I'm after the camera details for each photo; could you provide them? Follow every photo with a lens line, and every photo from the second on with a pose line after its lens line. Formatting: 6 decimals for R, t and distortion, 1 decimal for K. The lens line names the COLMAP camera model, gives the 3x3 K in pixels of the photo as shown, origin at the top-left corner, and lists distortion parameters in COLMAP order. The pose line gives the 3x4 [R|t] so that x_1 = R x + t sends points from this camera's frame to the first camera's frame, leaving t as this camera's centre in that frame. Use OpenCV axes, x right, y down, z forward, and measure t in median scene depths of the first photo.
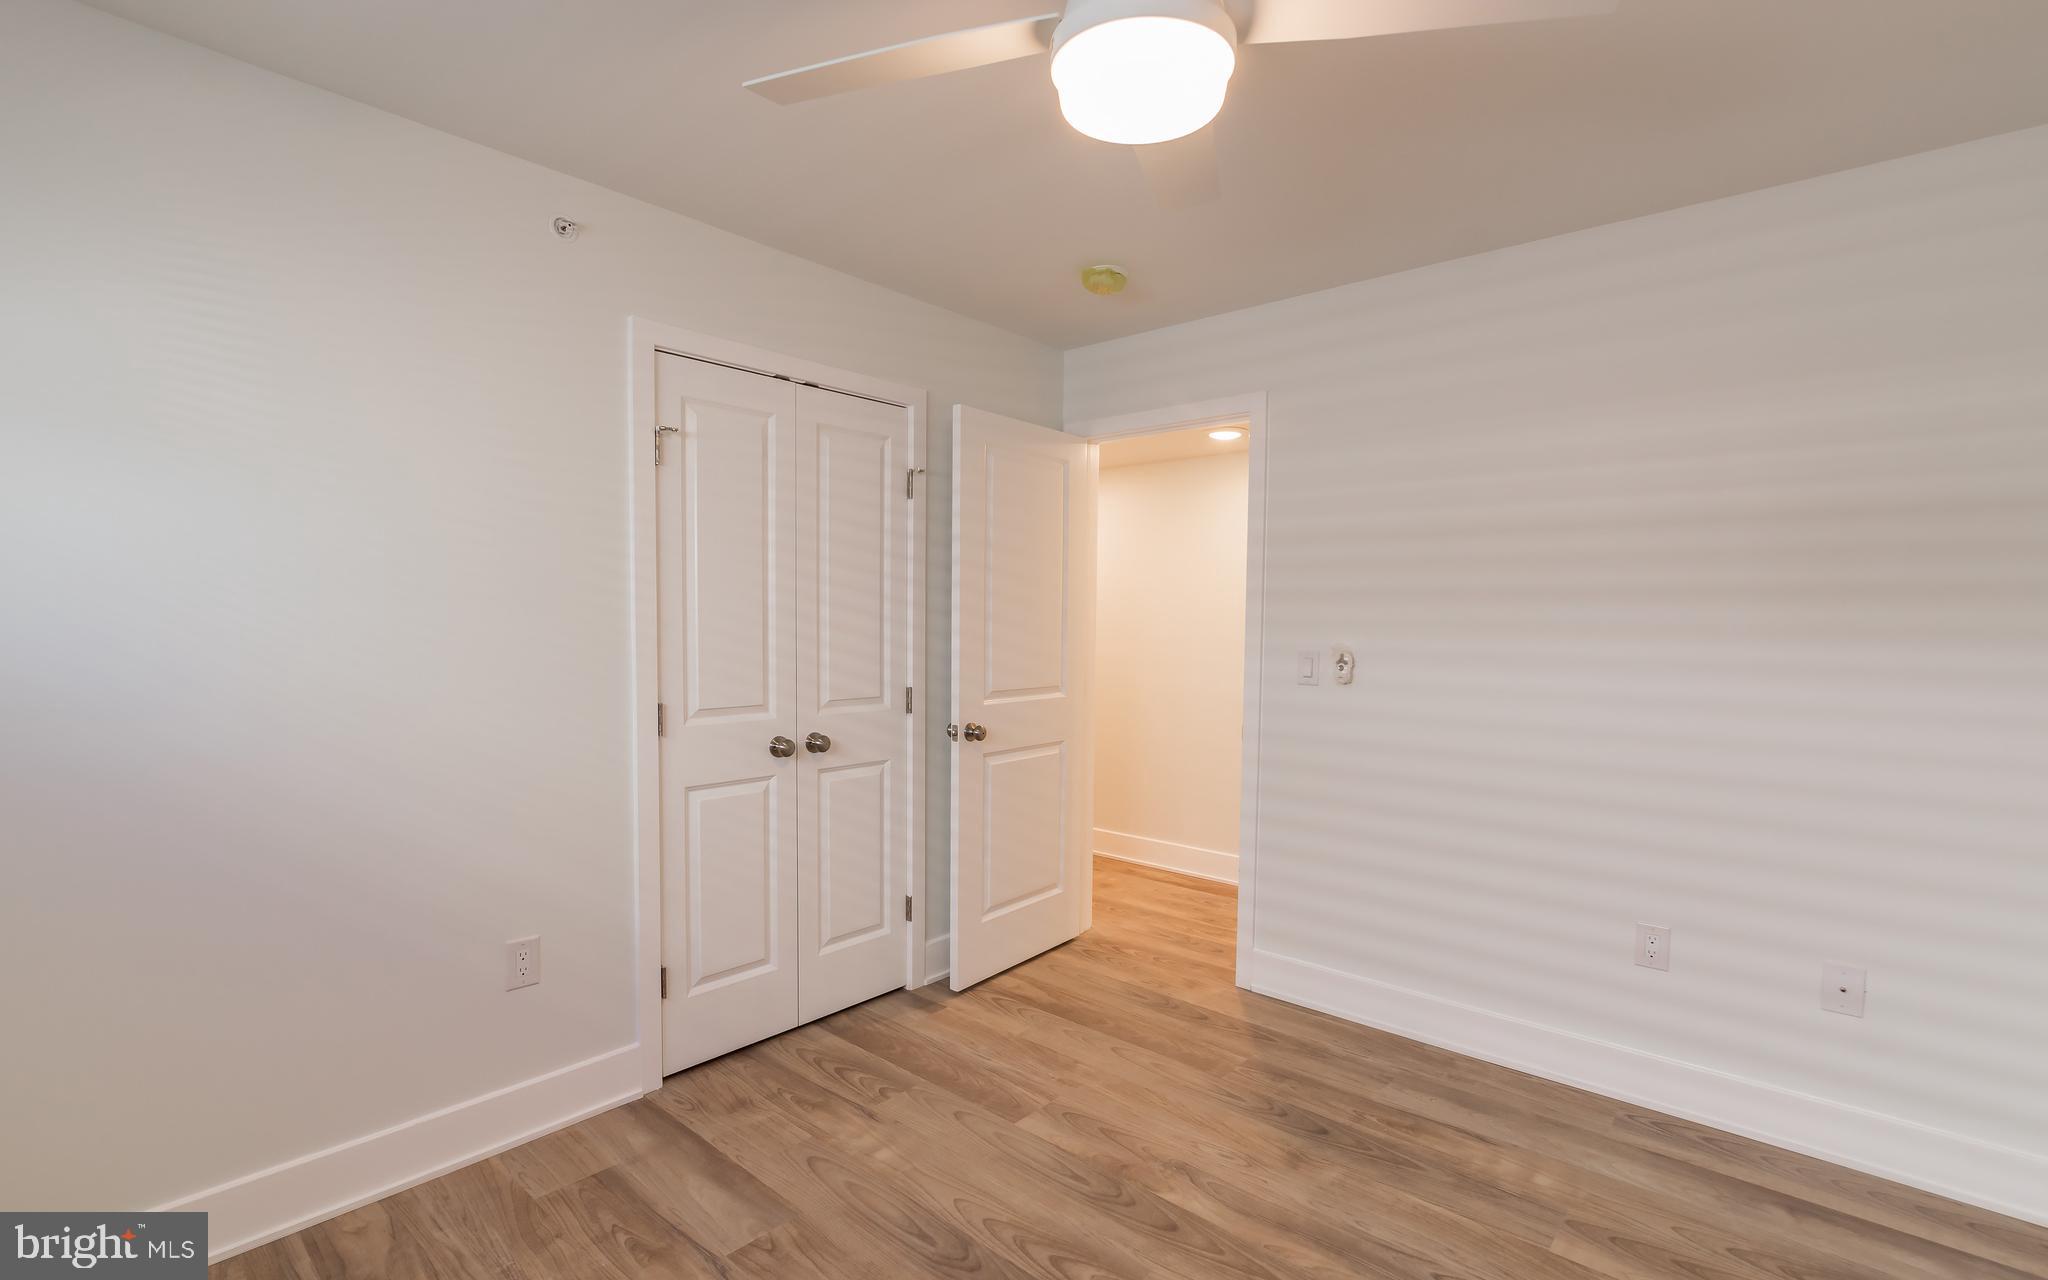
lens RADIAL K [[934.7, 0, 1019.7], [0, 934.7, 659.8], [0, 0, 1]] dist [-0.024663, -0.000266]
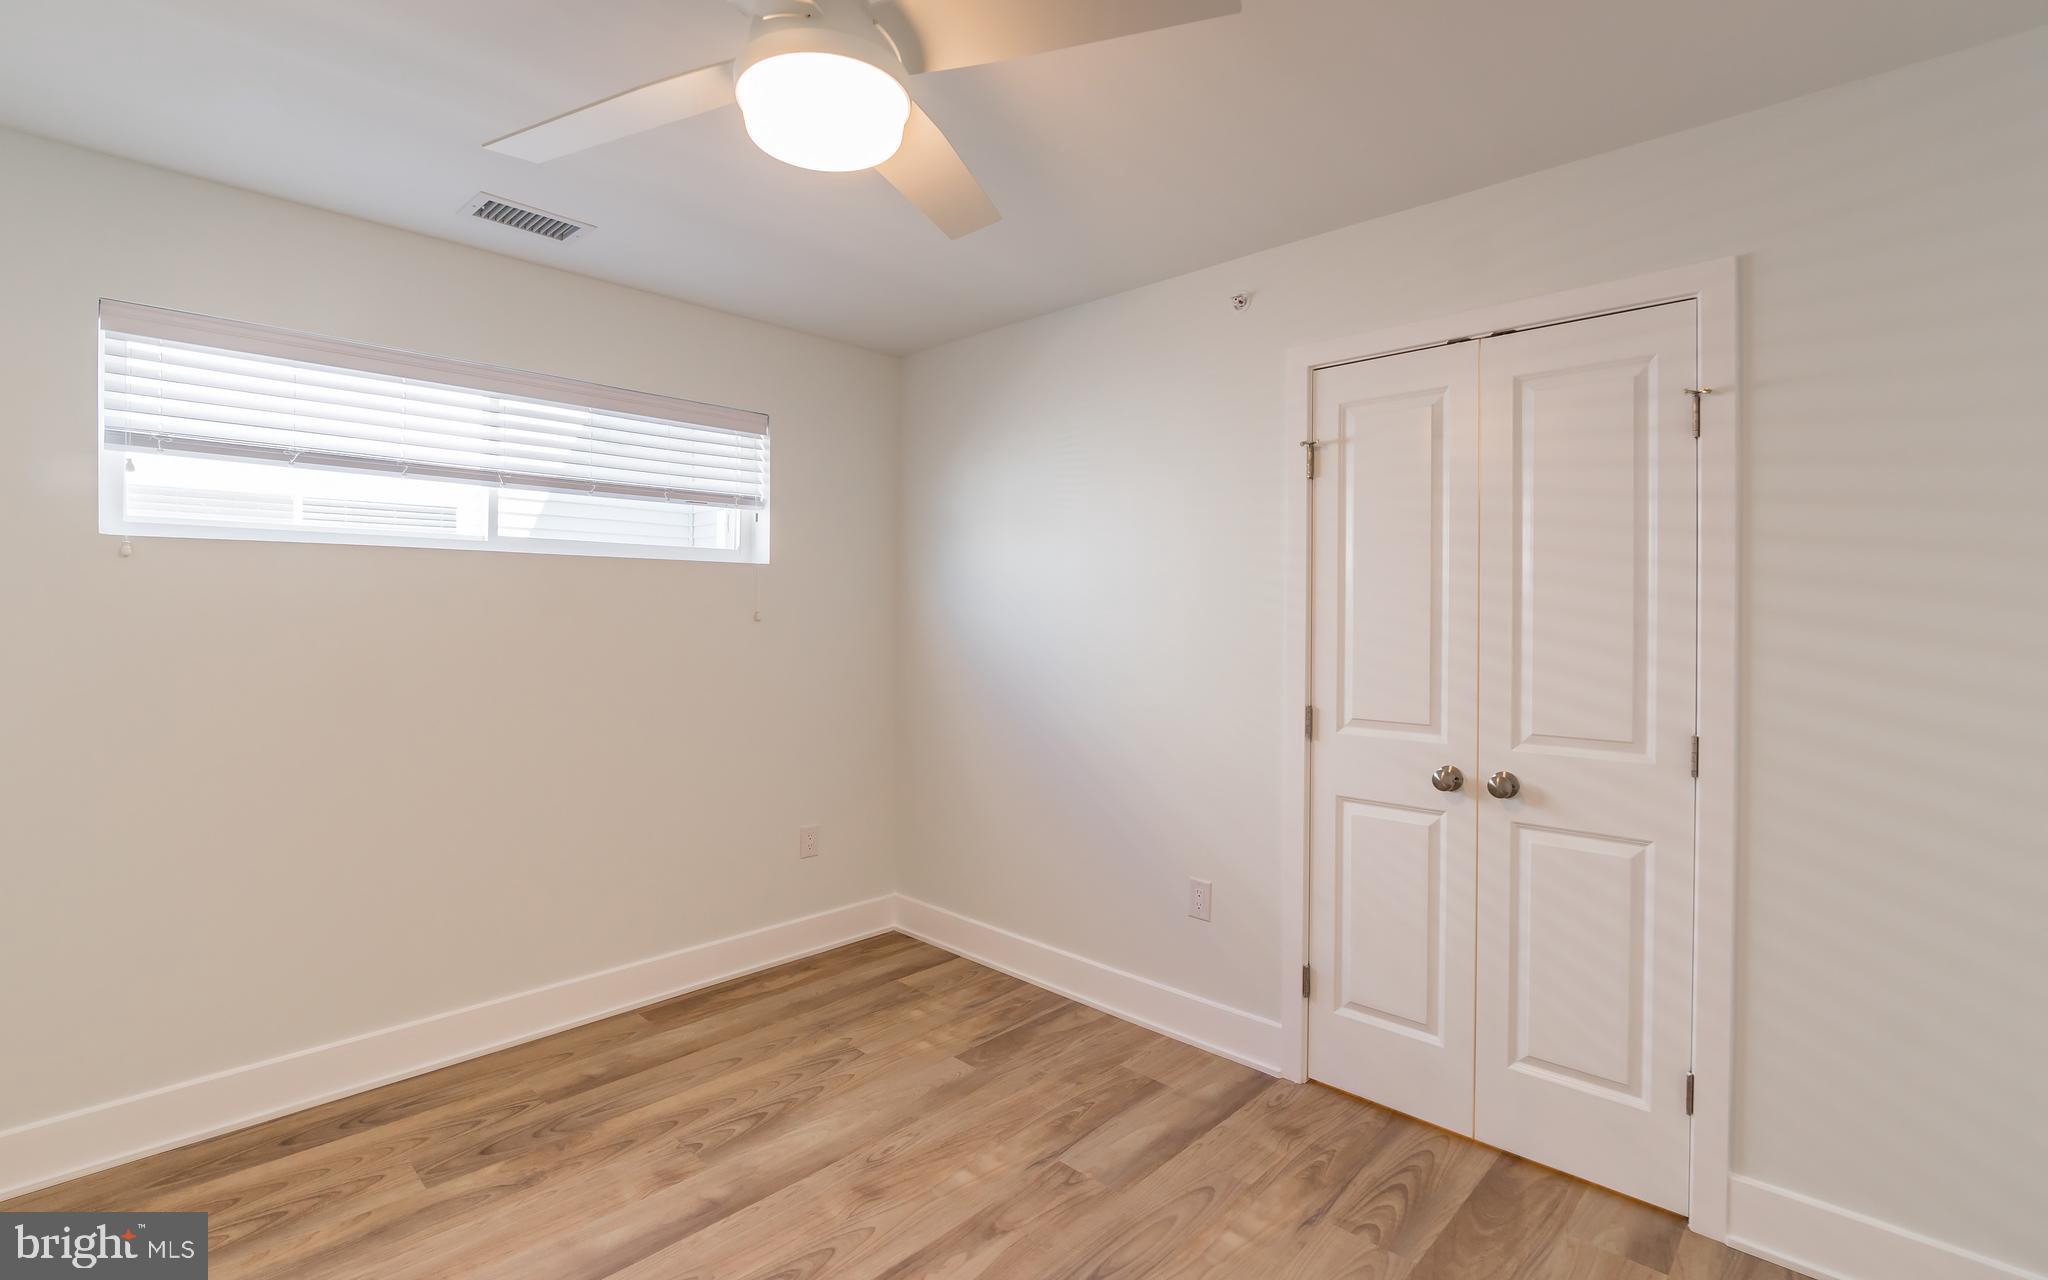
lens RADIAL K [[908.7, 0, 1029.3], [0, 908.7, 608.0], [0, 0, 1]] dist [-0.015503, 0.000460]
pose [[-0.037837, -0.019512, -0.999093, 0.623798], [-0.050781, 0.998555, -0.017578, -0.028577], [0.997993, 0.050070, -0.038774, 0.709293]]
